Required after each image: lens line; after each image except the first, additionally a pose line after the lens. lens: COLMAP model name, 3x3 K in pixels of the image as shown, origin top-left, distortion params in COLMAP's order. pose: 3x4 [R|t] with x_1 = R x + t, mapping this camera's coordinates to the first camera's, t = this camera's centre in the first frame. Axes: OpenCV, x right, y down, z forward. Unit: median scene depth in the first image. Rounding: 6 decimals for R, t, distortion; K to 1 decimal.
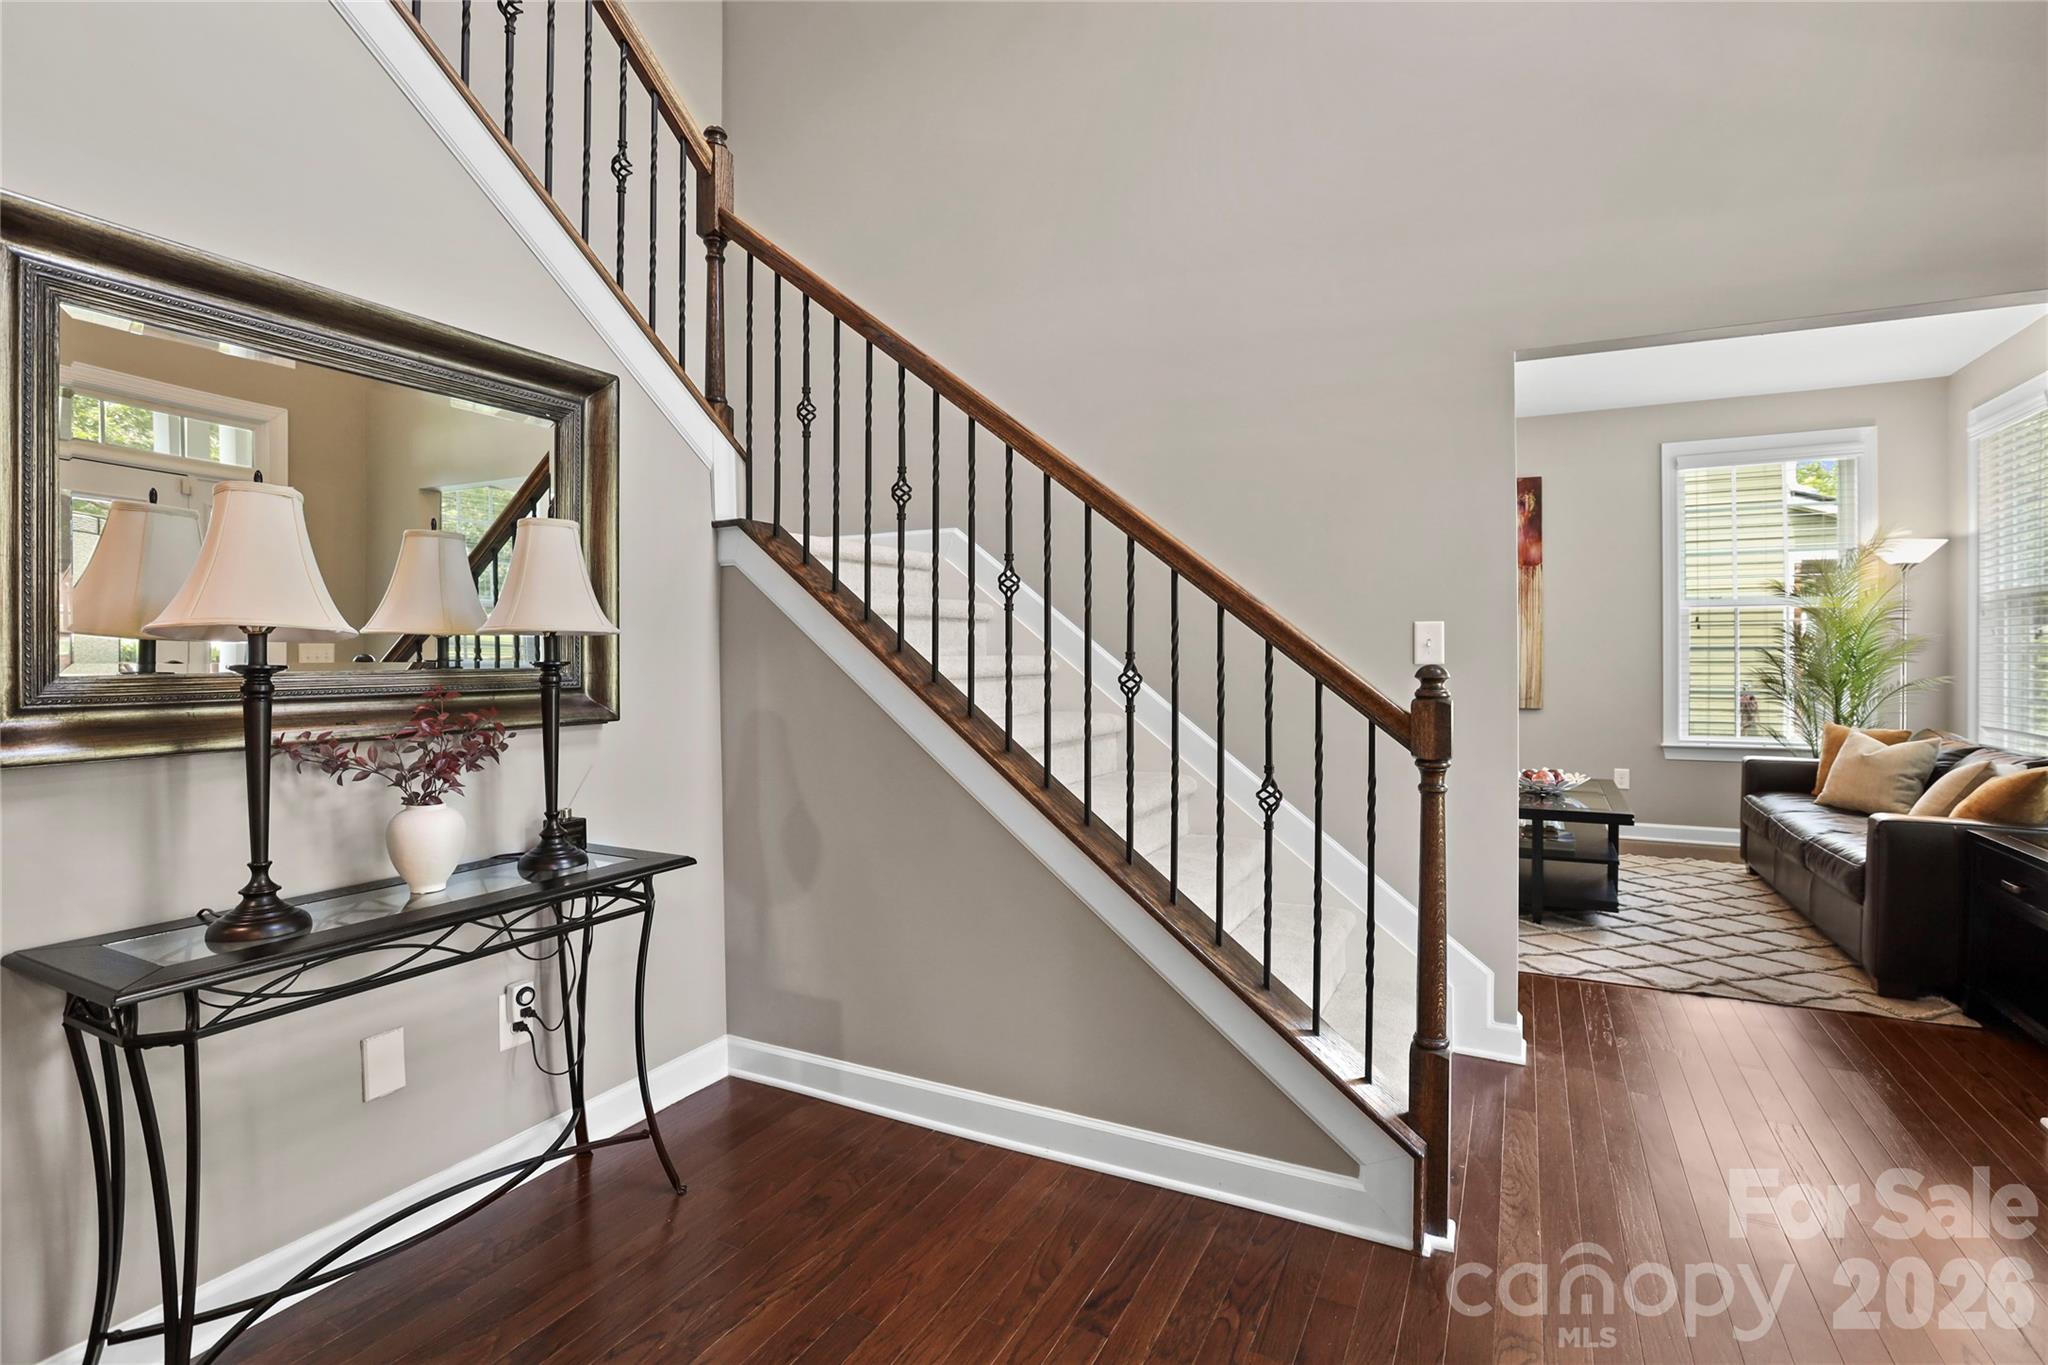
lens RADIAL K [[966.2, 0, 1019.4], [0, 966.2, 681.7], [0, 0, 1]] dist [-0.021954, 0.002260]
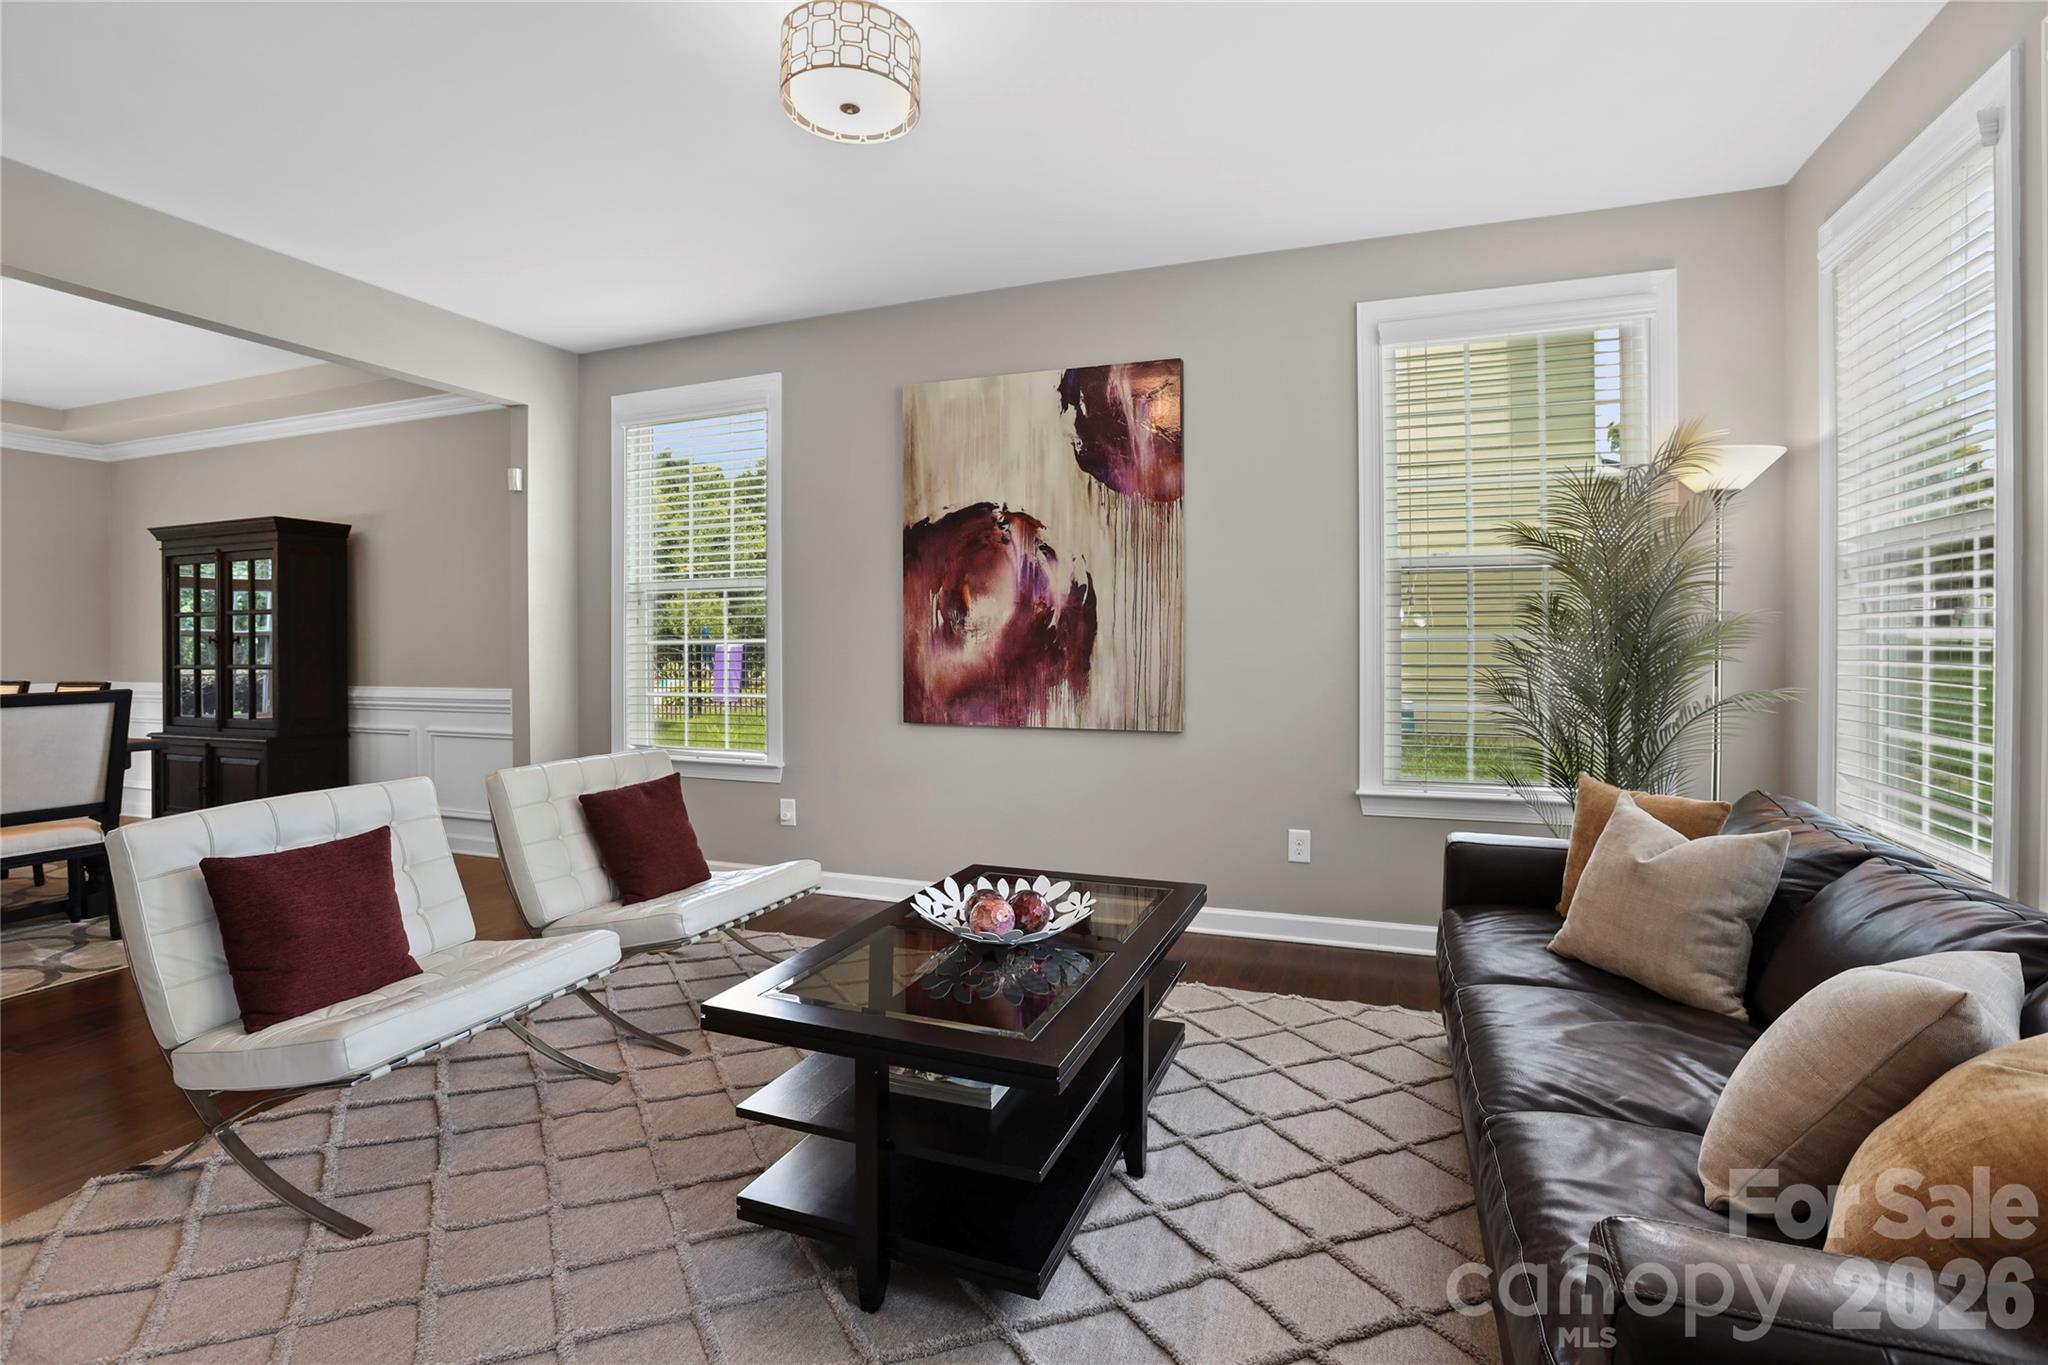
lens RADIAL K [[966.2, 0, 1024.3], [0, 966.2, 666.9], [0, 0, 1]] dist [-0.021954, 0.002260]
pose [[0.992853, 0.003438, 0.119296, 0.452032], [-0.002950, 0.999987, -0.004267, -0.013508], [-0.119309, 0.003884, 0.992850, 0.482179]]
